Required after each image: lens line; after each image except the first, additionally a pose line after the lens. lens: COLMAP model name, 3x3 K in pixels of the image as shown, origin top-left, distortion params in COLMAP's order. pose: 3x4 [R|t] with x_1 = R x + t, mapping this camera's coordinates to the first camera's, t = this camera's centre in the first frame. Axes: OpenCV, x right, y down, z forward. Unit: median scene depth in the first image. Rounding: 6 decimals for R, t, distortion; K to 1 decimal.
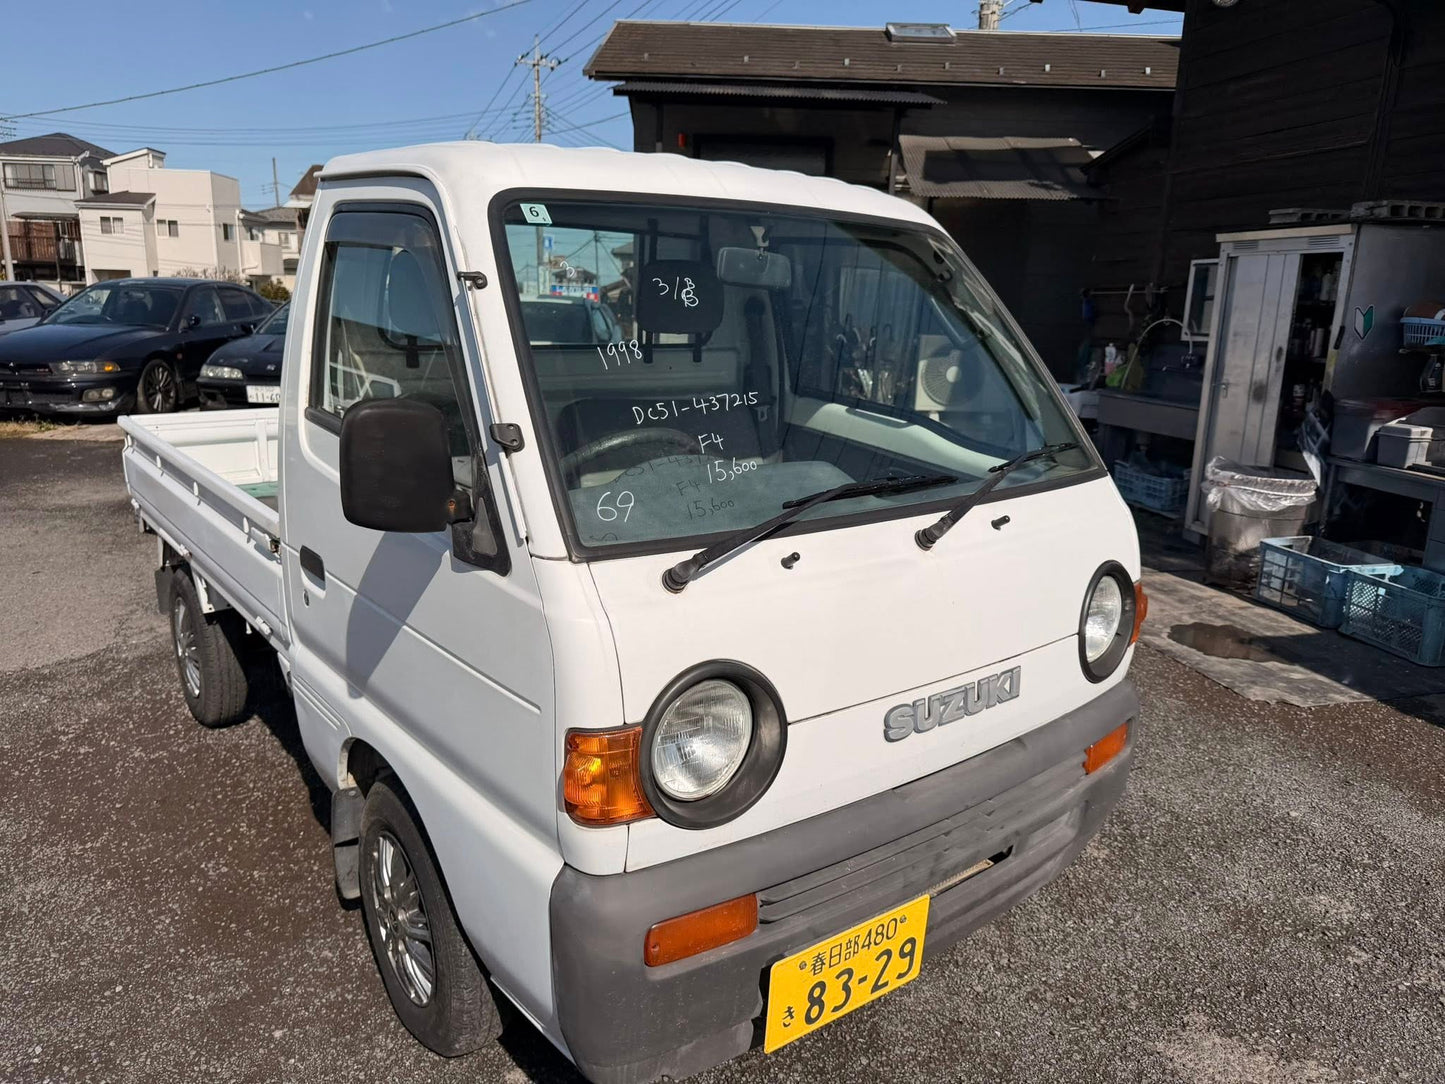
lens RADIAL K [[1015.4, 0, 734.0], [0, 1015.4, 555.8], [0, 0, 1]] dist [0.026549, -0.045518]
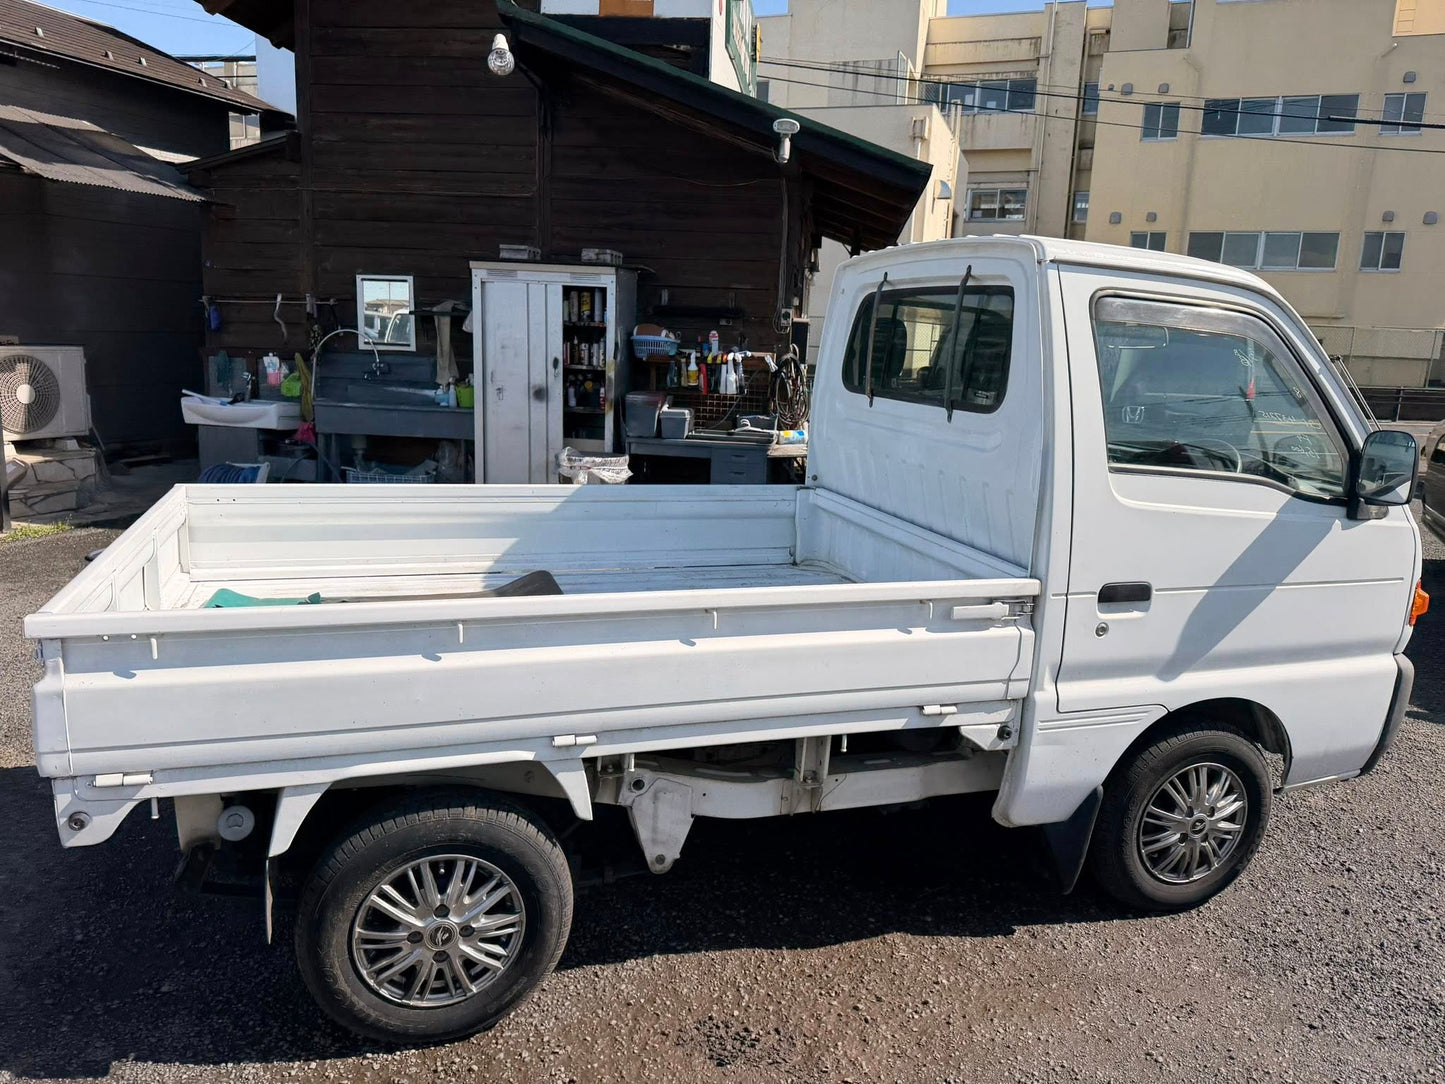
lens RADIAL K [[1015.4, 0, 728.1], [0, 1015.4, 543.2], [0, 0, 1]] dist [0.026549, -0.045518]
pose [[0.355531, -0.201867, 0.912605, -0.836763], [0.200948, 0.970074, 0.136294, -0.153929], [-0.912808, 0.134929, 0.385456, 0.488892]]
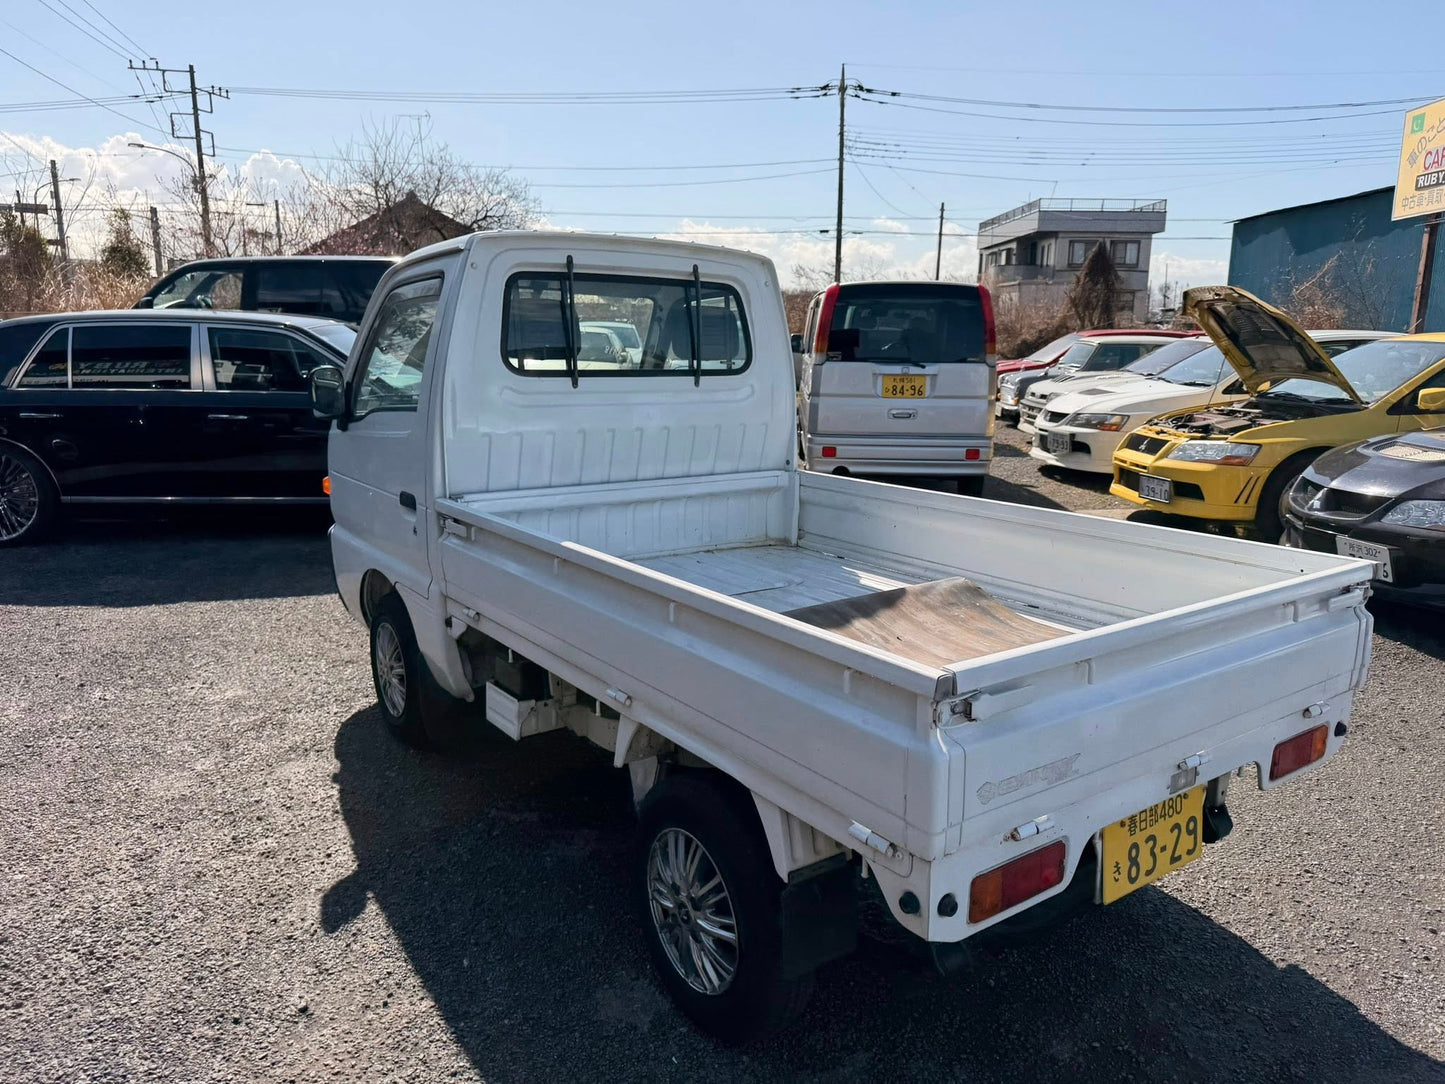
lens RADIAL K [[1016.6, 0, 732.9], [0, 1016.6, 561.2], [0, 0, 1]] dist [0.027704, -0.043616]
pose [[-0.997578, -0.050168, 0.048175, -0.232606], [-0.023144, 0.892590, 0.450274, -0.369535], [-0.065590, 0.448069, -0.891590, 1.445448]]
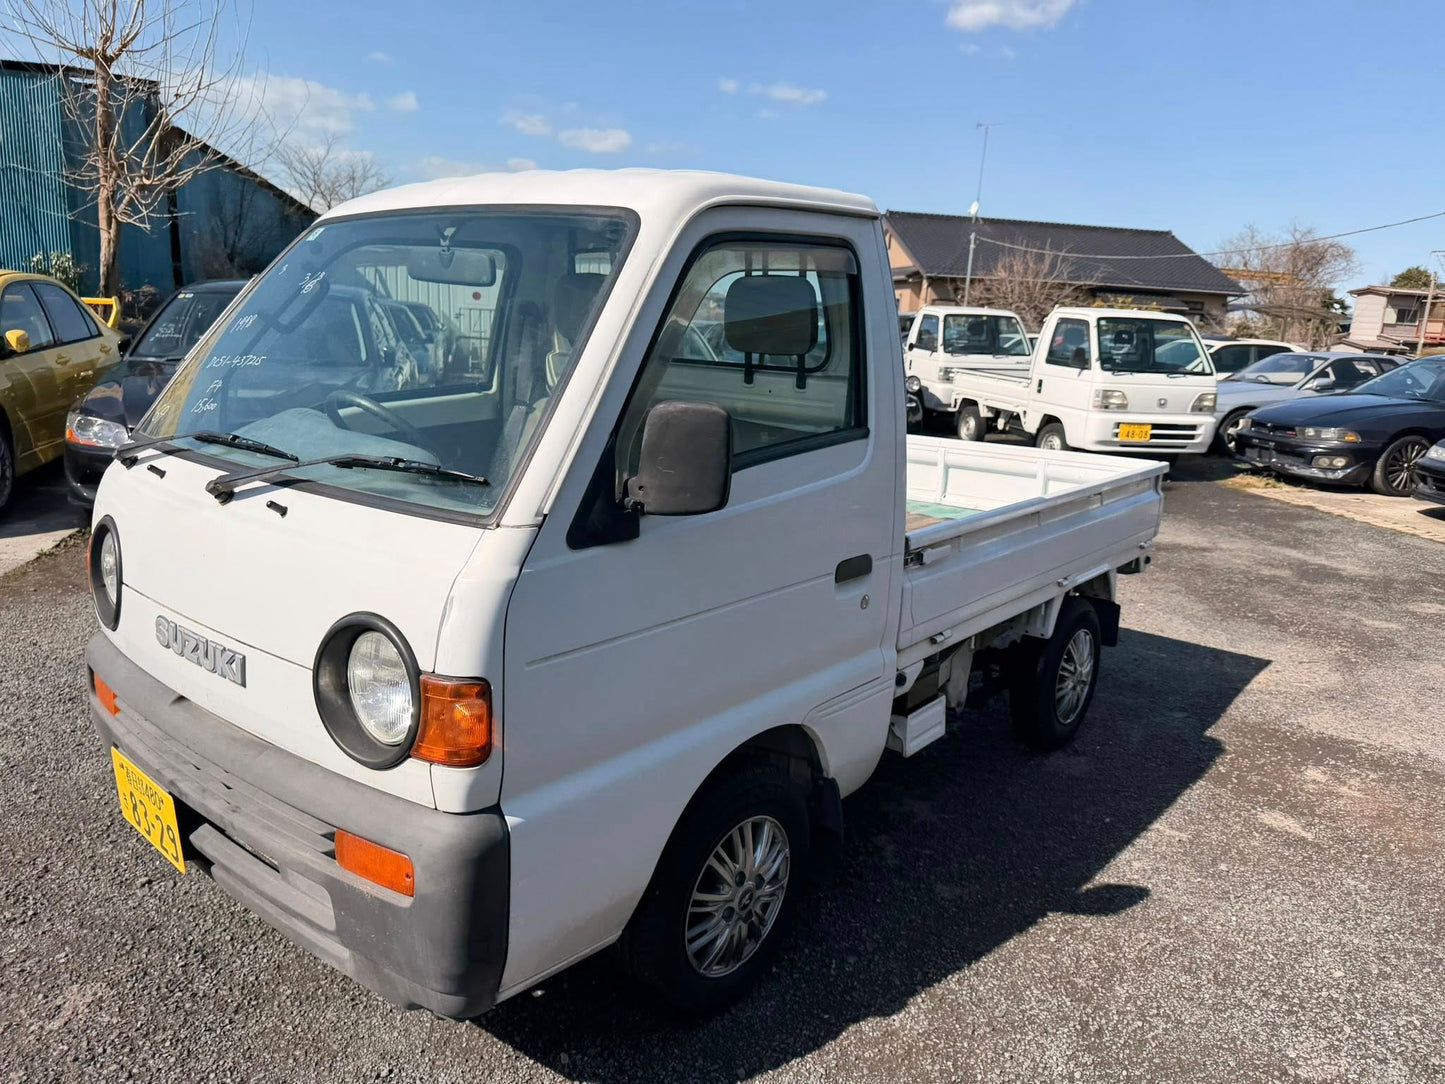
lens RADIAL K [[1015.4, 0, 737.5], [0, 1015.4, 570.5], [0, 0, 1]] dist [0.026549, -0.045518]
pose [[0.210911, 0.215618, -0.953428, 0.575115], [-0.281019, 0.947568, 0.152127, -0.110729], [0.936240, 0.235846, 0.260445, 0.524847]]
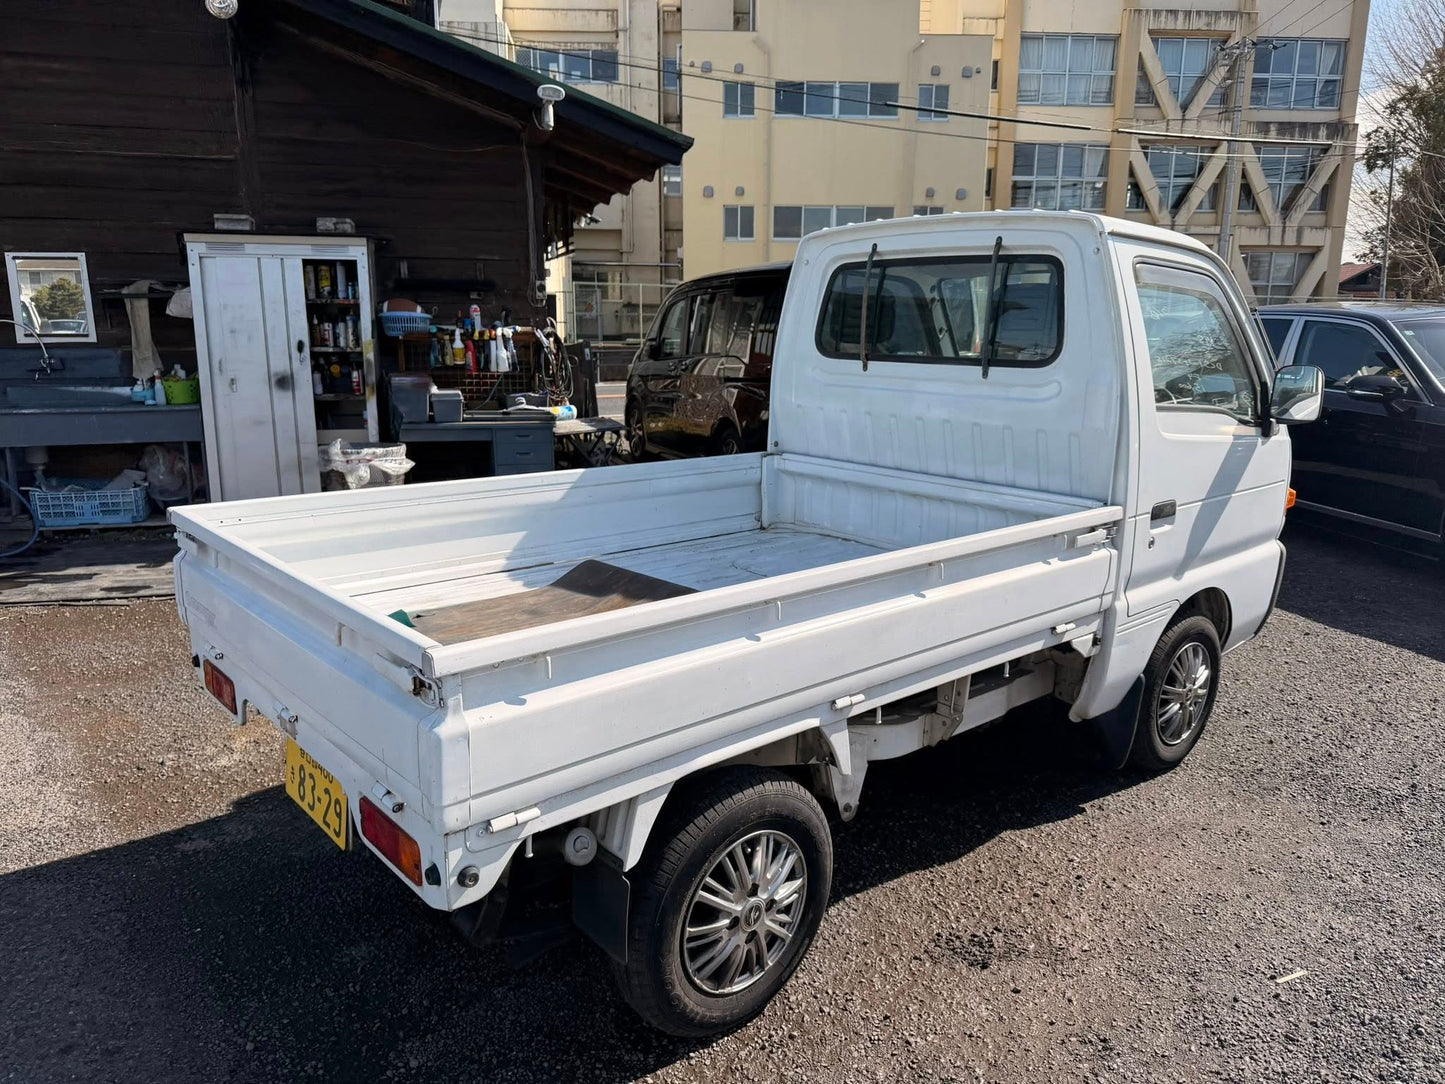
lens RADIAL K [[1015.4, 0, 728.3], [0, 1015.4, 557.2], [0, 0, 1]] dist [0.026549, -0.045518]
pose [[-0.038485, -0.257050, 0.965632, -0.908692], [0.236132, 0.936639, 0.258743, -0.226542], [-0.970958, 0.237975, 0.024651, 0.802005]]
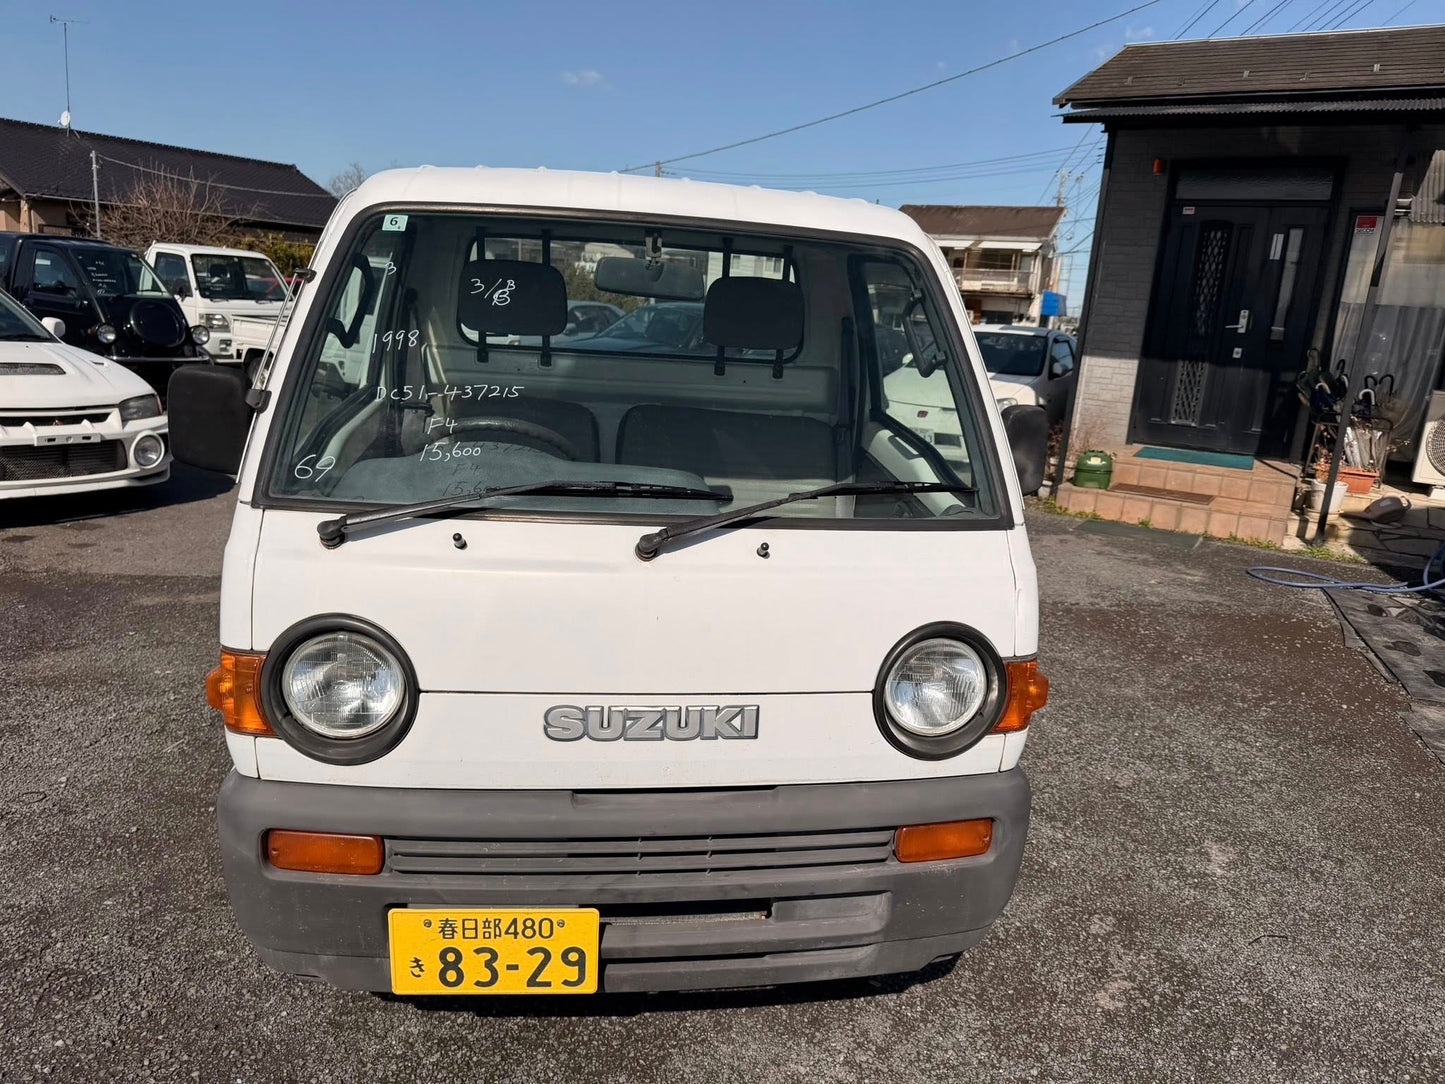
lens RADIAL K [[1015.4, 0, 733.3], [0, 1015.4, 555.4], [0, 0, 1]] dist [0.026549, -0.045518]
pose [[0.856613, 0.148093, -0.494249, 0.312321], [-0.164303, 0.986351, 0.010779, -0.014738], [0.489099, 0.071973, 0.869253, 0.080820]]
